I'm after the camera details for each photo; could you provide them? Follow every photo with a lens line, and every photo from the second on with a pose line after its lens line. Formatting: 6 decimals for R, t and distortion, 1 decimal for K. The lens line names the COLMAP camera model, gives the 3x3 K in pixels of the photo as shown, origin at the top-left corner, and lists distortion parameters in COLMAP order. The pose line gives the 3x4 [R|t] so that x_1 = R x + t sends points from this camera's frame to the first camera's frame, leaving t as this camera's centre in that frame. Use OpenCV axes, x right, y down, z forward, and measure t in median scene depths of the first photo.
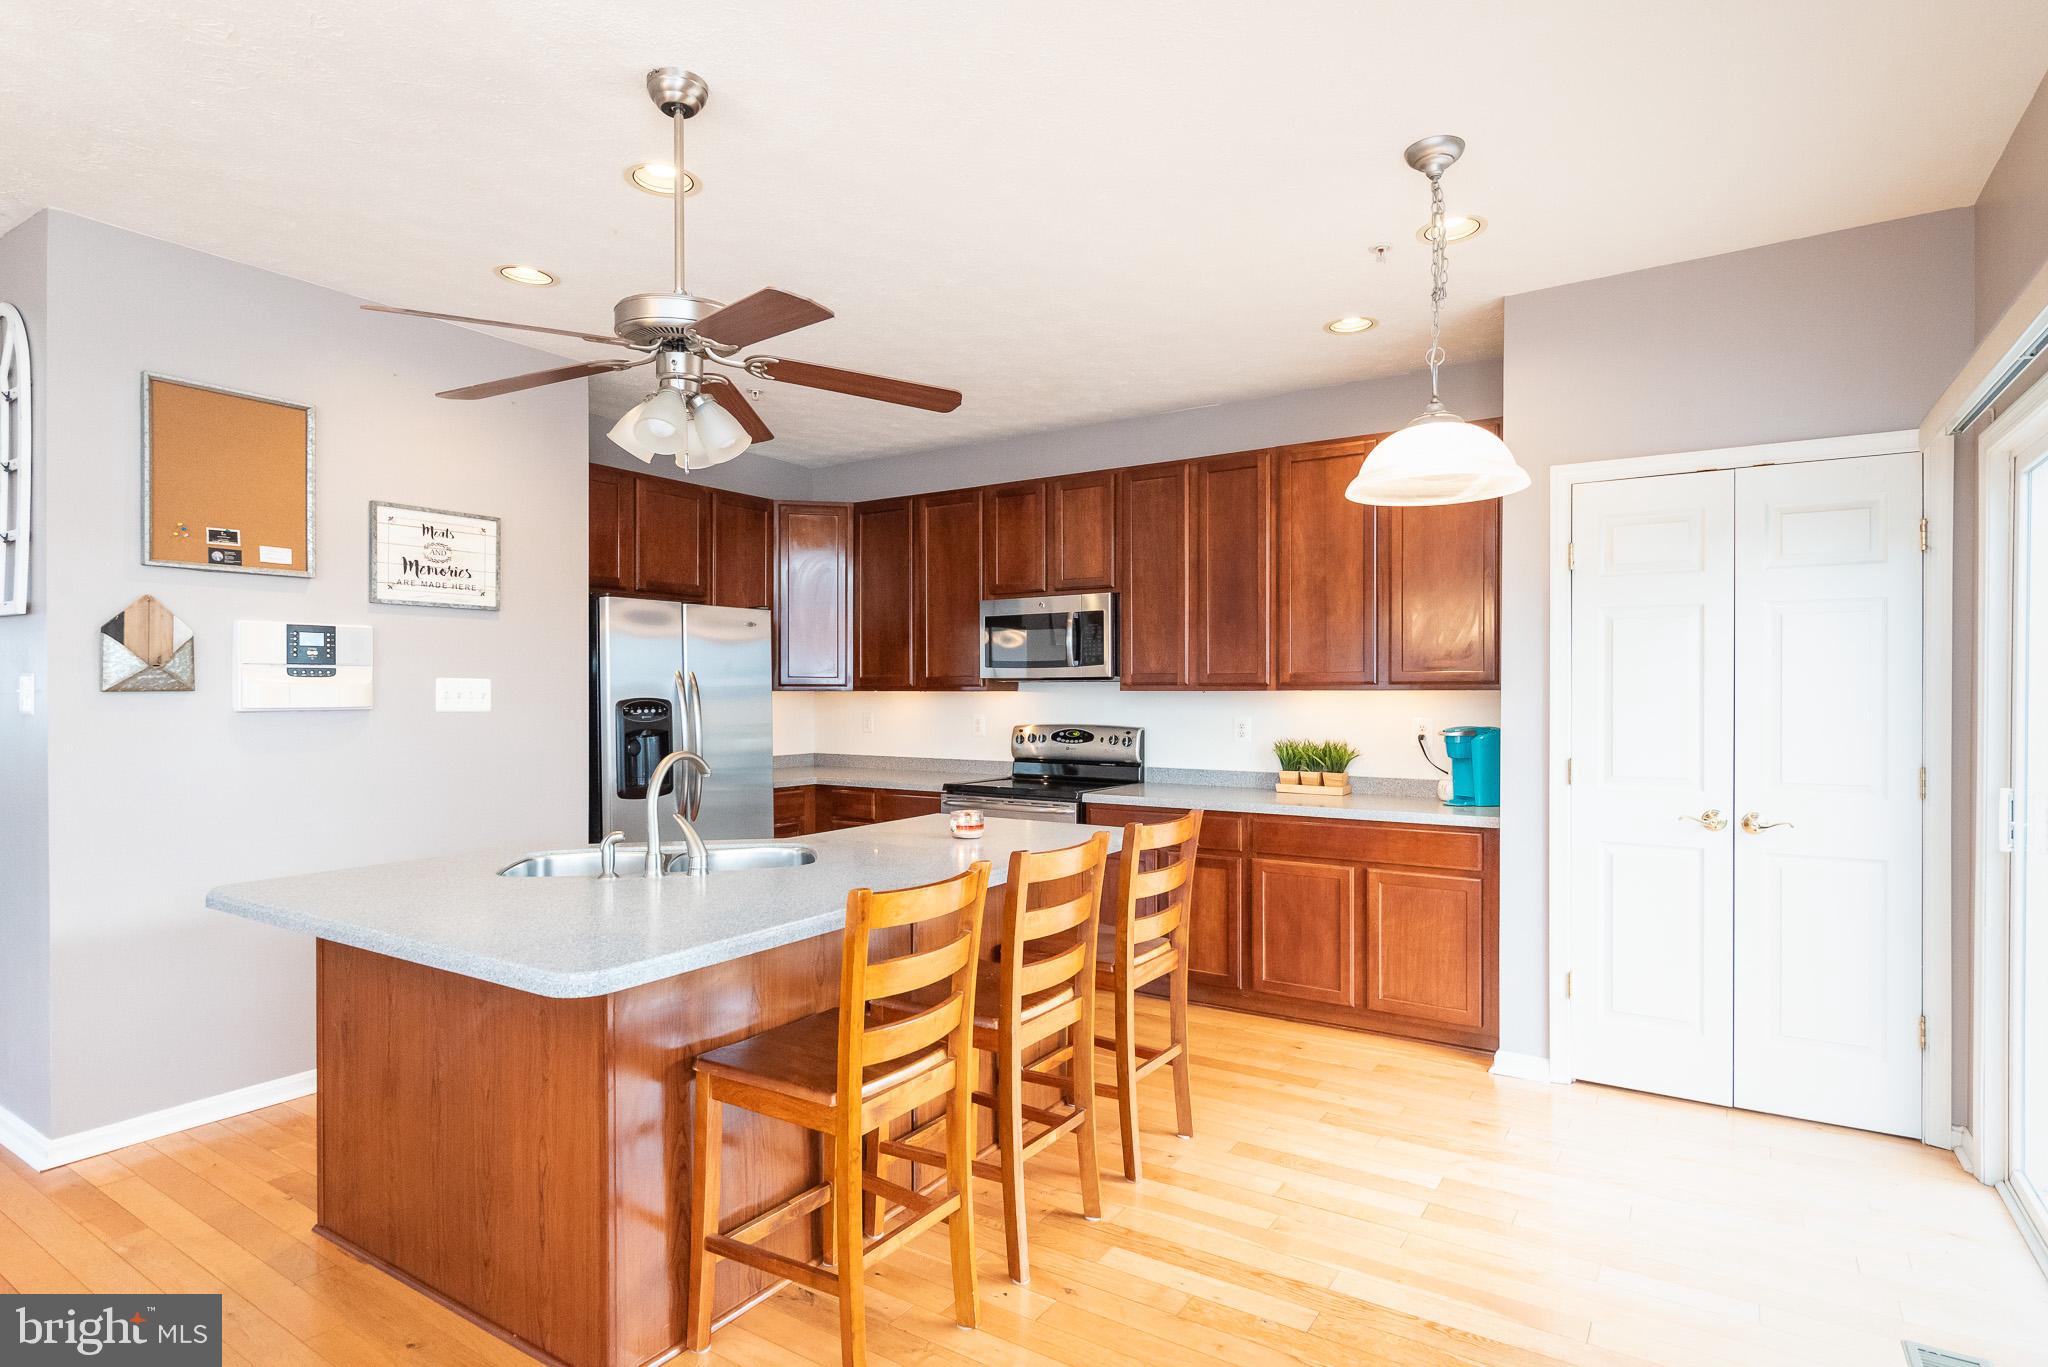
lens RADIAL K [[1047.2, 0, 1031.9], [0, 1047.2, 698.8], [0, 0, 1]] dist [0.019634, -0.000167]
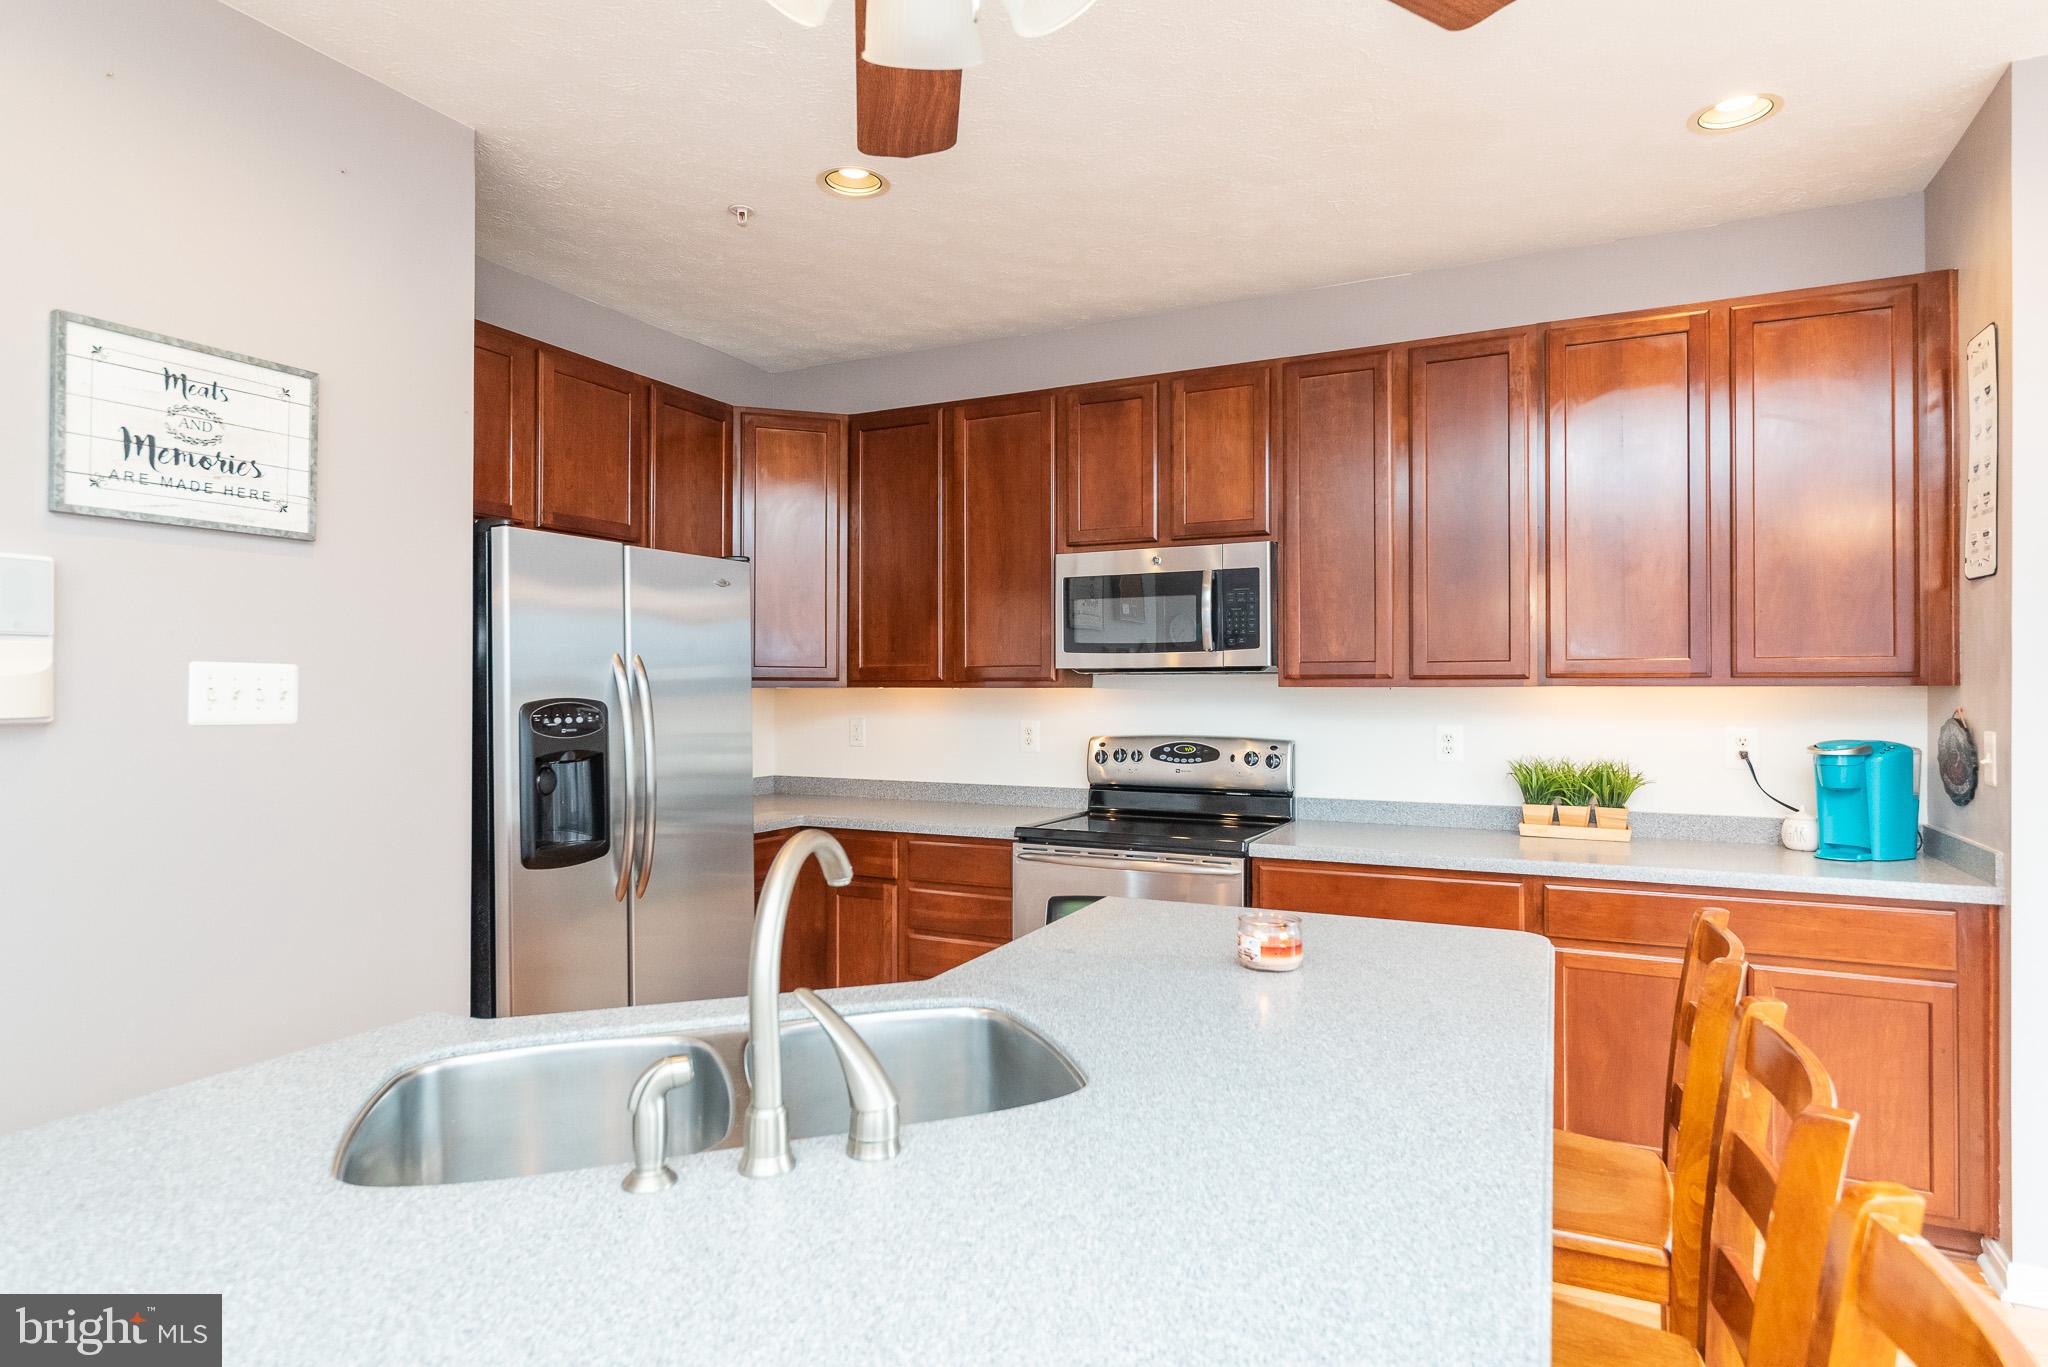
lens RADIAL K [[1115.0, 0, 1019.8], [0, 1115.0, 682.8], [0, 0, 1]] dist [0.000552, 0.001658]
pose [[0.993891, 0.001316, 0.110361, -0.168188], [0.000030, 0.999926, -0.012200, -0.001623], [-0.110369, 0.012129, 0.993817, 0.313938]]
